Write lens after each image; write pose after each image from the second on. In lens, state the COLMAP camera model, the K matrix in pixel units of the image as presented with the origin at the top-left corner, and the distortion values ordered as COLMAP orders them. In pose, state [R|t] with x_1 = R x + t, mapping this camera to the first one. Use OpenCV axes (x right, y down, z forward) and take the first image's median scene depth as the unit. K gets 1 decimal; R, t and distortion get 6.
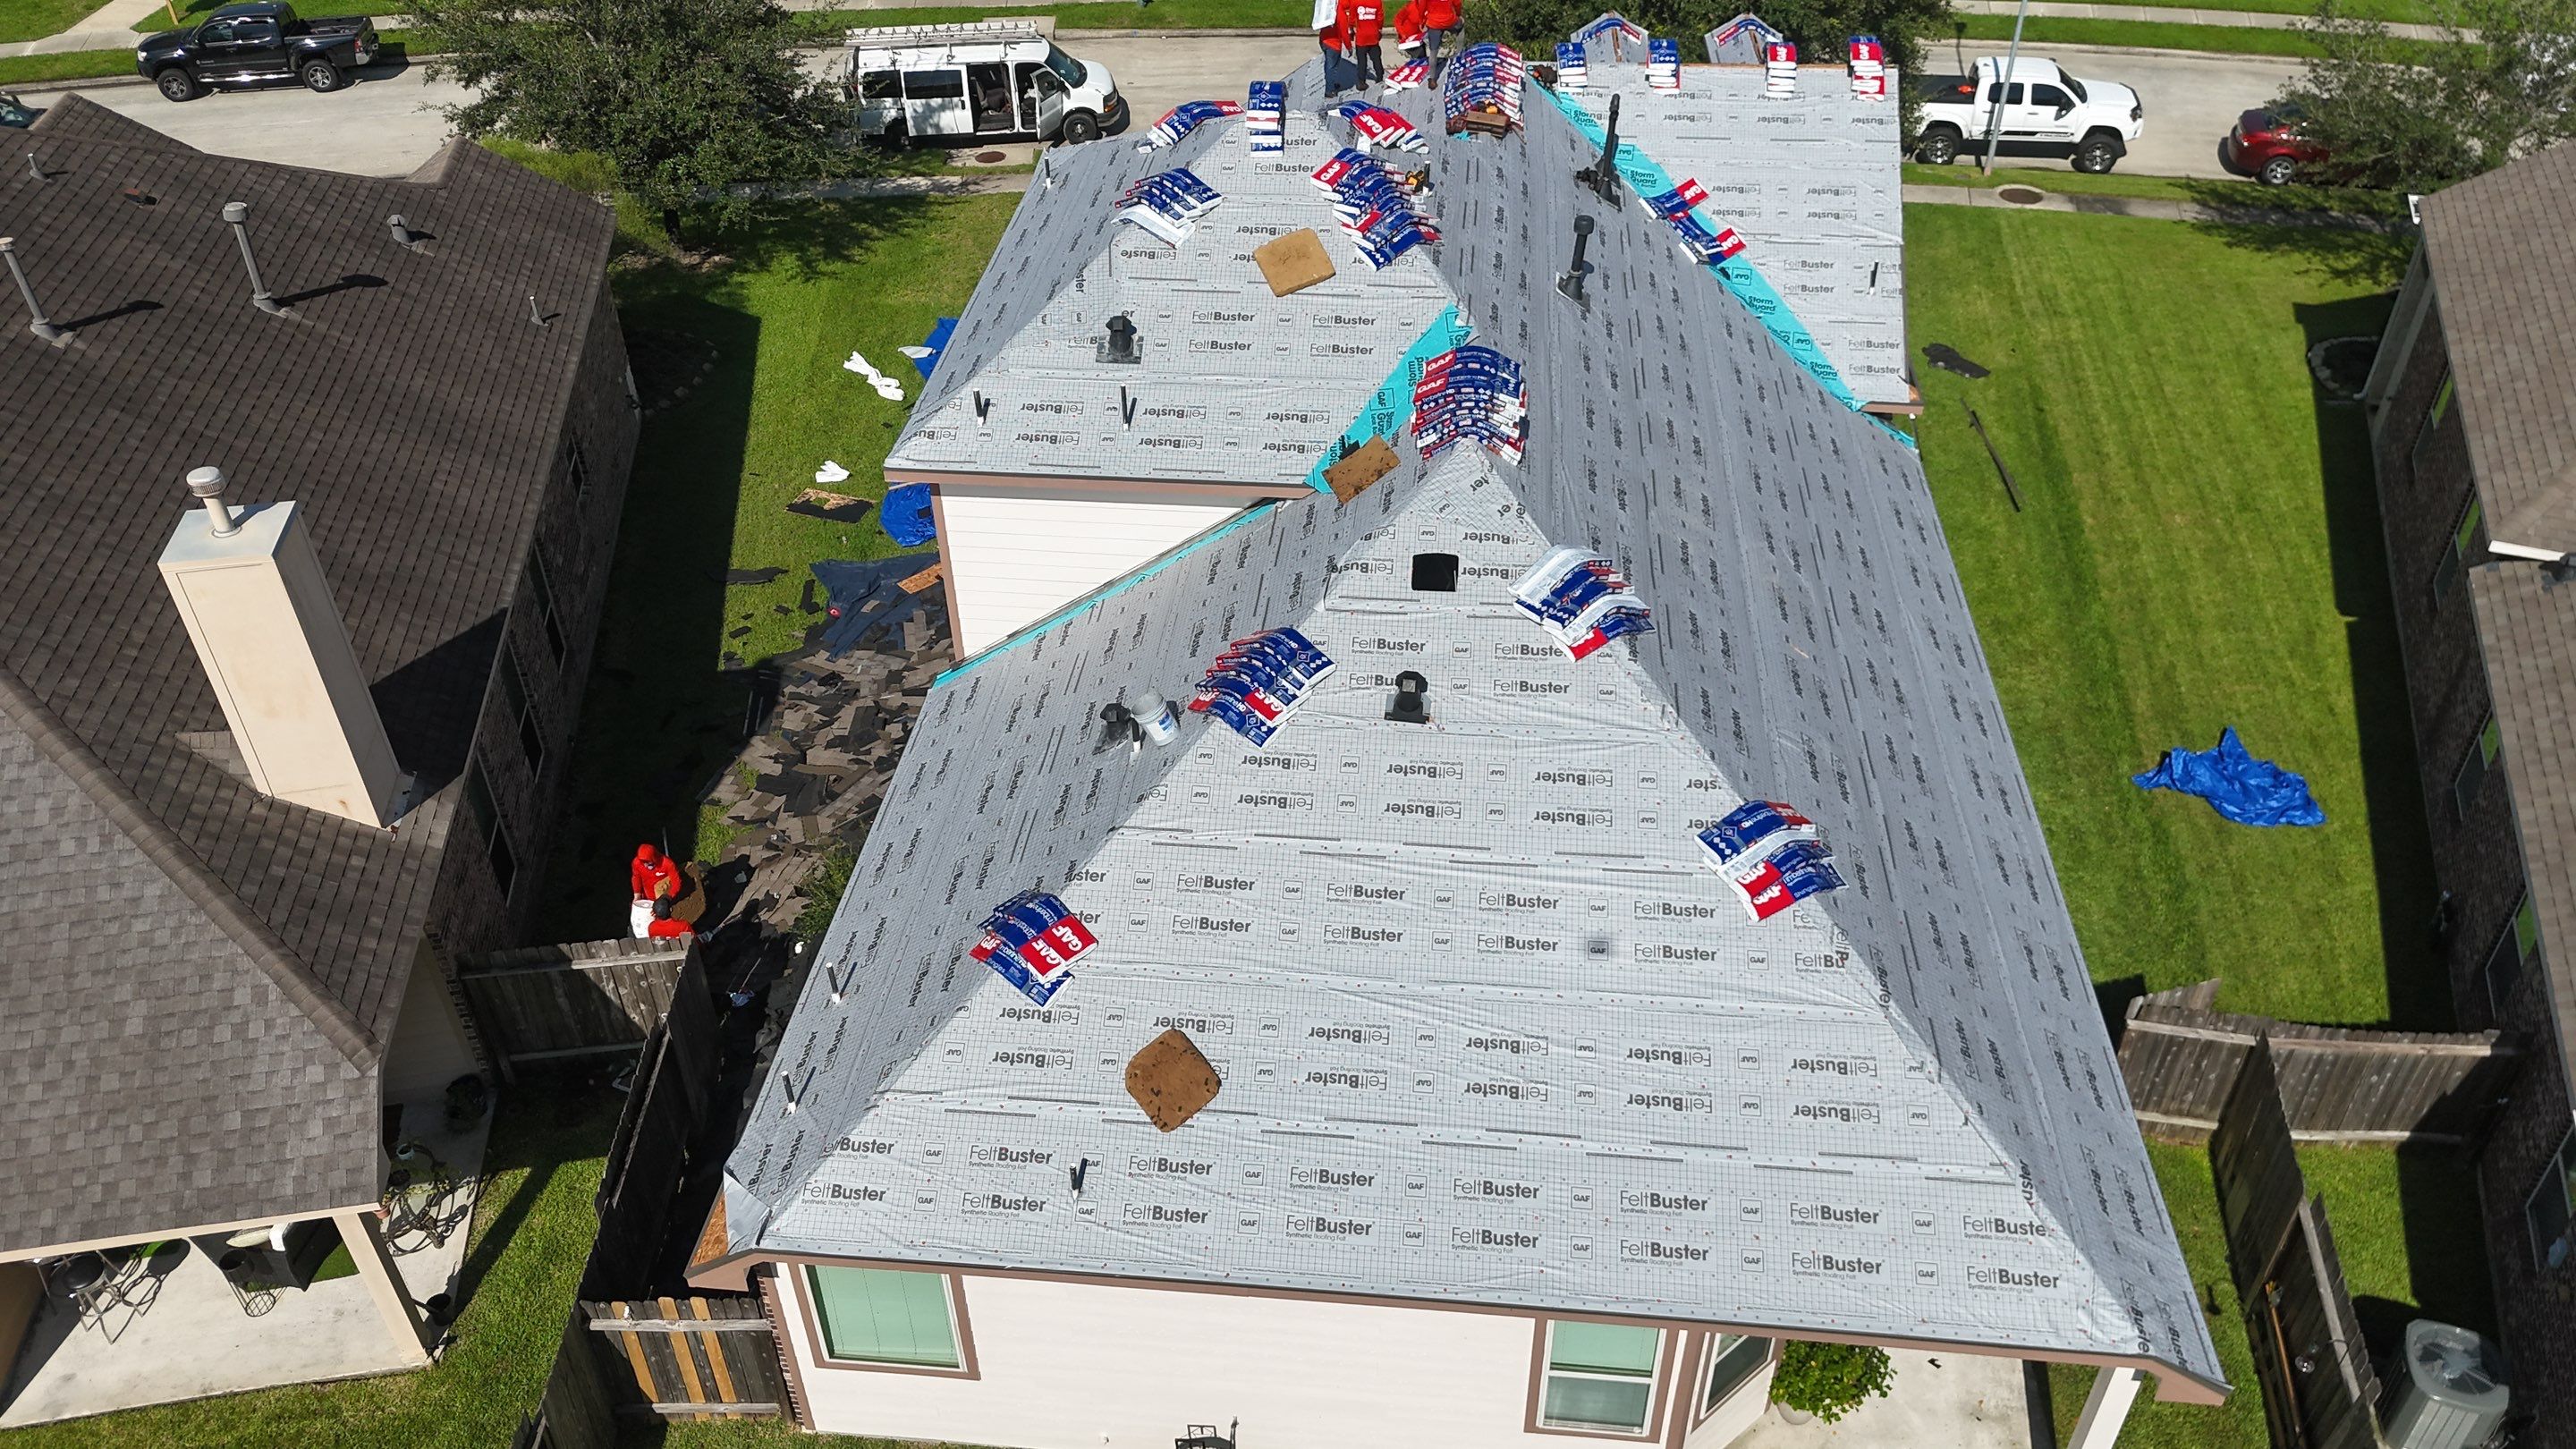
lens RADIAL K [[1905.0, 0, 1289.9], [0, 1905.0, 725.9], [0, 0, 1]] dist [0.075523, -0.081312]
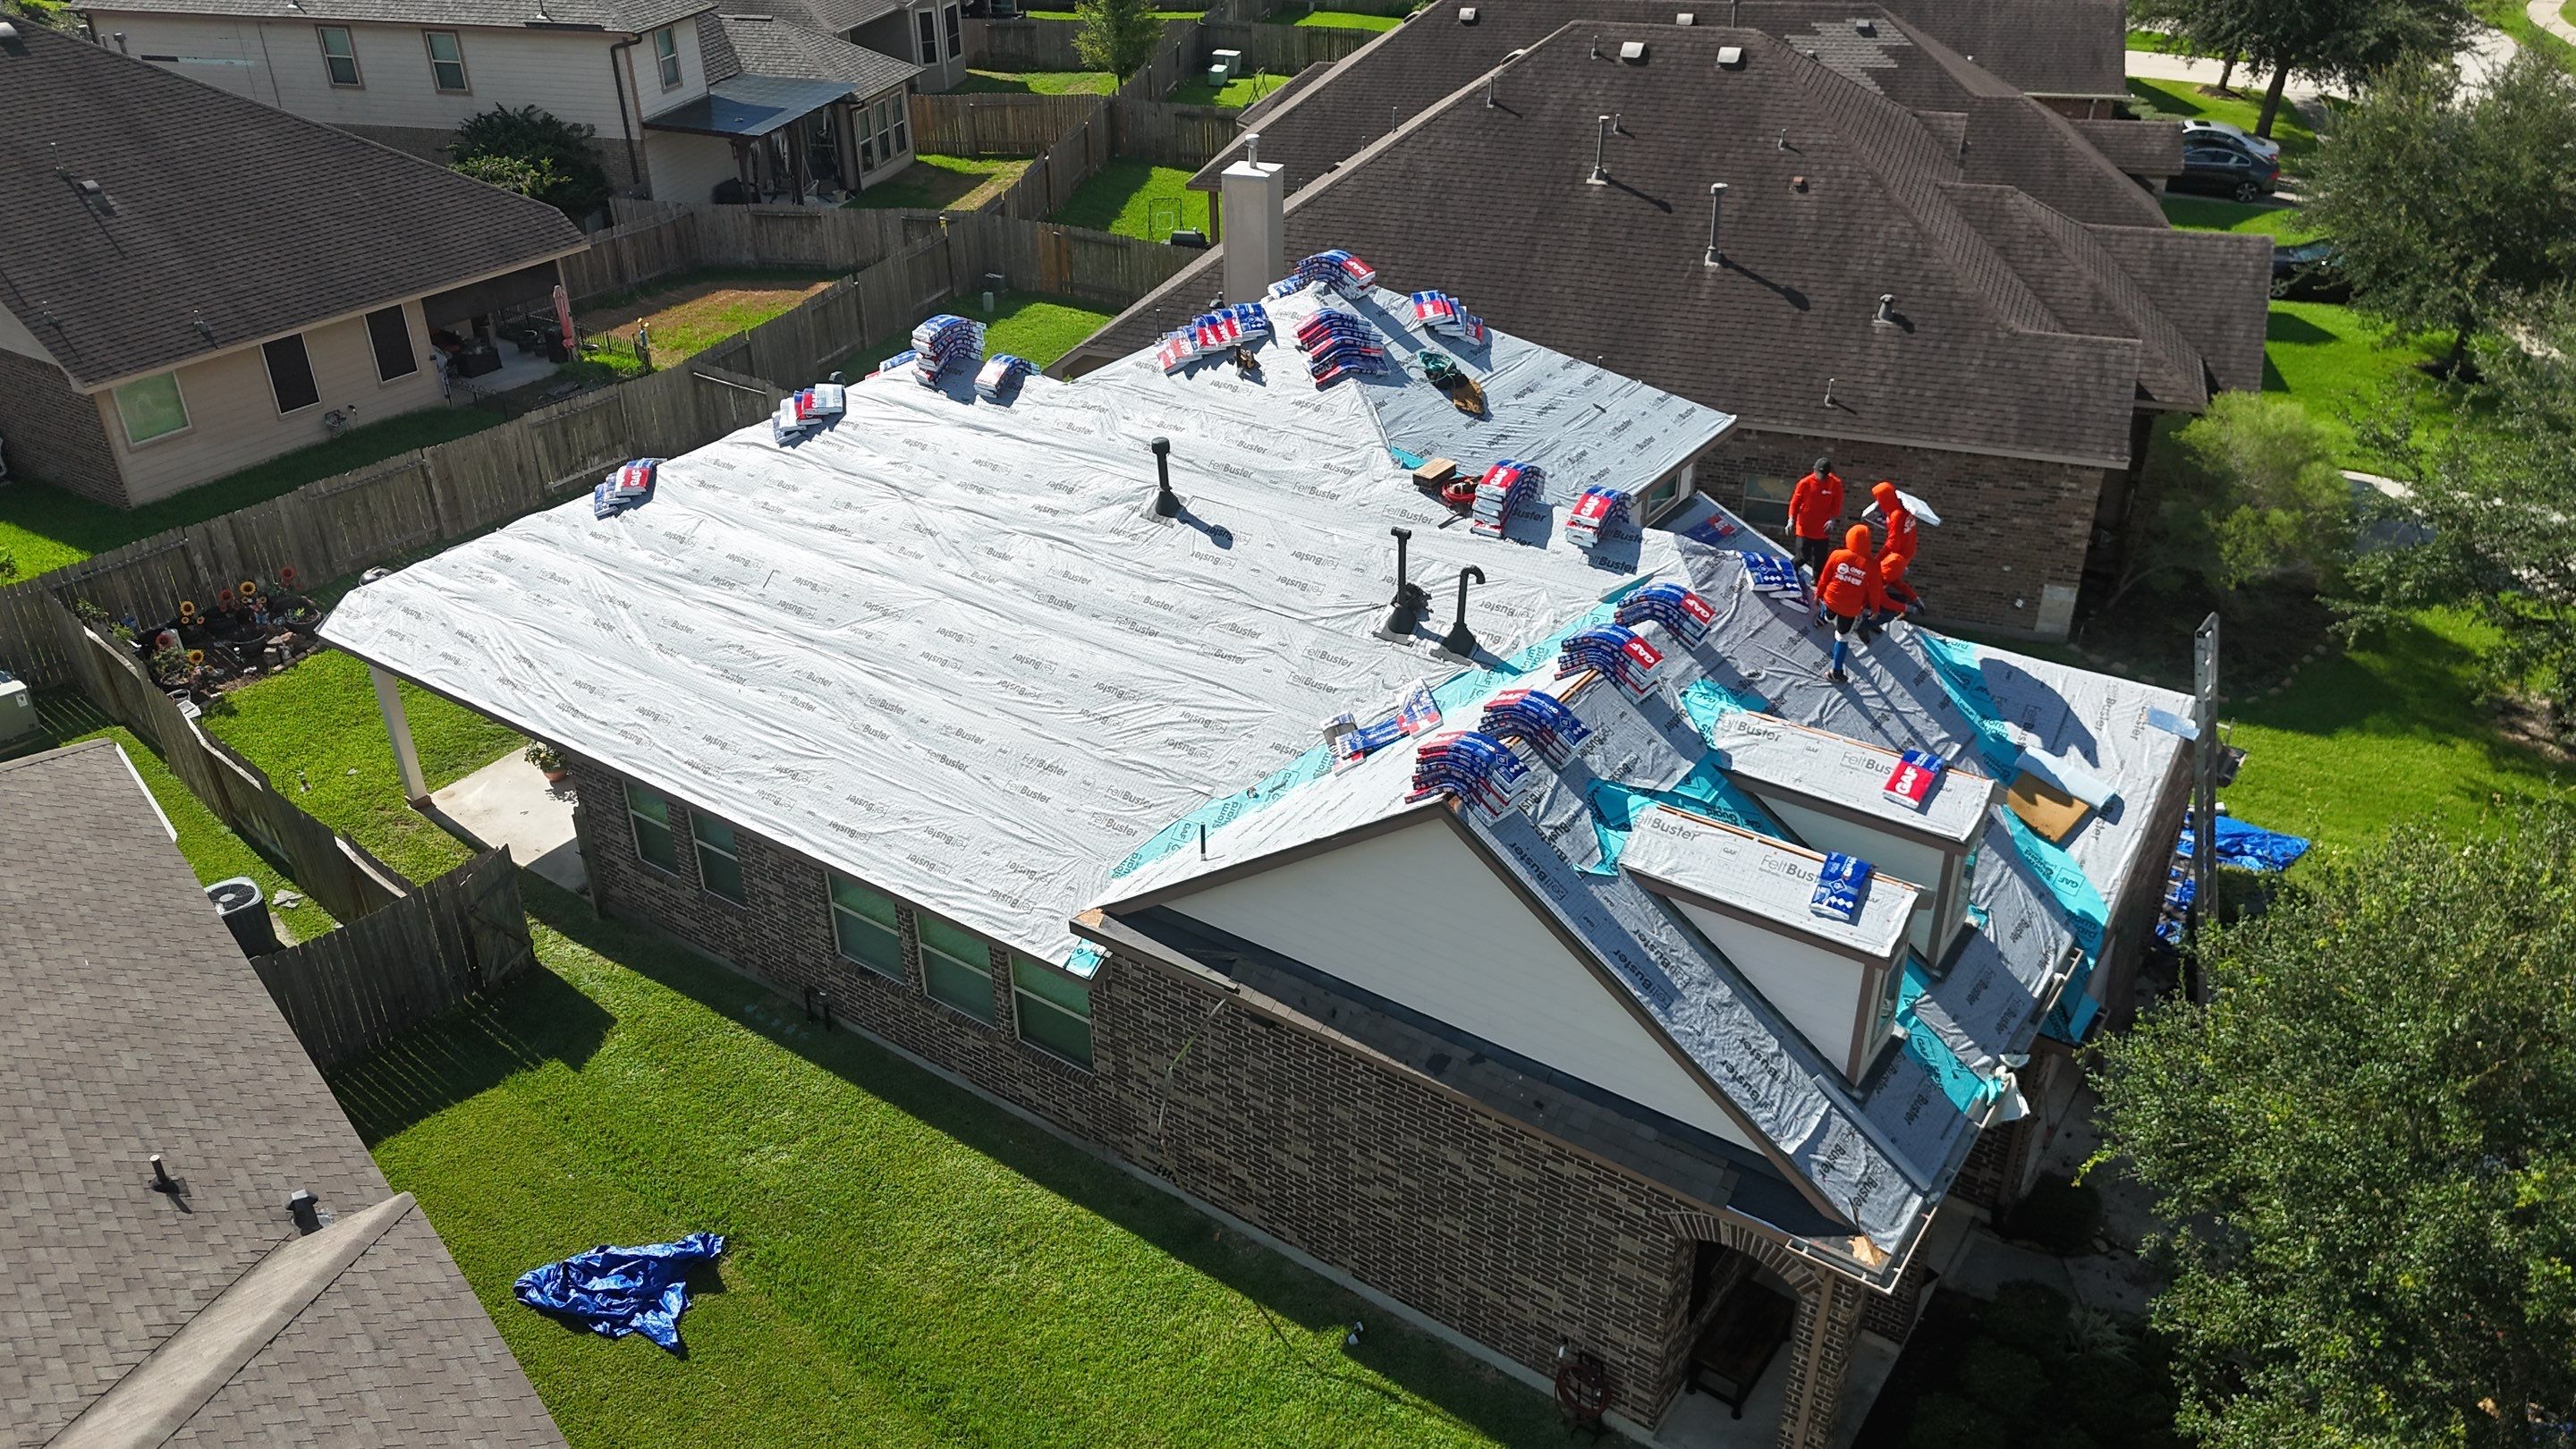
lens RADIAL K [[1905.0, 0, 1294.8], [0, 1905.0, 712.2], [0, 0, 1]] dist [0.075523, -0.081312]
pose [[-0.491142, 0.439359, -0.752159, 0.834629], [-0.520827, 0.544017, 0.657864, -0.788562], [0.698226, 0.714849, -0.038360, 1.044831]]
